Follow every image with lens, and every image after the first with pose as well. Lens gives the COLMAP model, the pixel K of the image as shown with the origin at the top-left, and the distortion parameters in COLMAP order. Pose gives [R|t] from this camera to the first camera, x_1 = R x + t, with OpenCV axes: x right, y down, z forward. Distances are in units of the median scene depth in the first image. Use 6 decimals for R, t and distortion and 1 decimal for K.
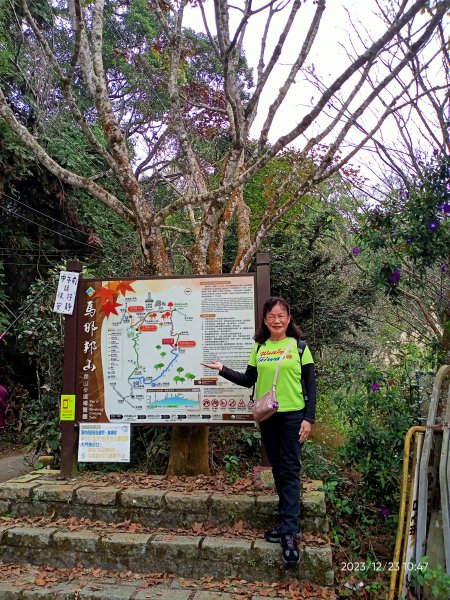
lens RADIAL K [[484.6, 0, 225.0], [0, 484.6, 300.0], [0, 0, 1]] dist [0.047161, -0.087183]
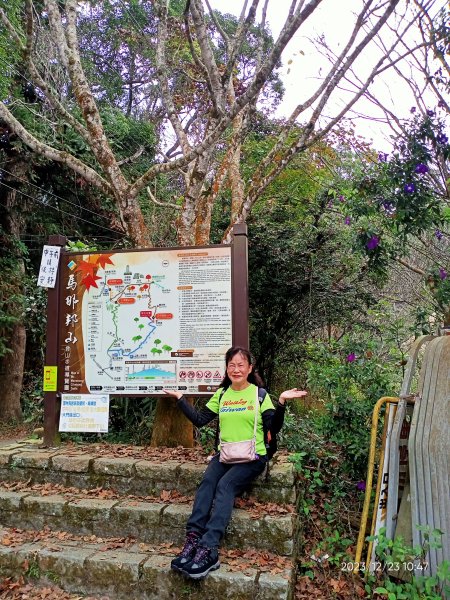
lens RADIAL K [[484.6, 0, 225.0], [0, 484.6, 300.0], [0, 0, 1]] dist [0.047161, -0.087183]
pose [[0.996750, -0.007082, -0.080241, 0.126920], [0.009151, 0.999634, 0.025453, 0.033588], [0.080032, -0.026104, 0.996450, 0.016754]]
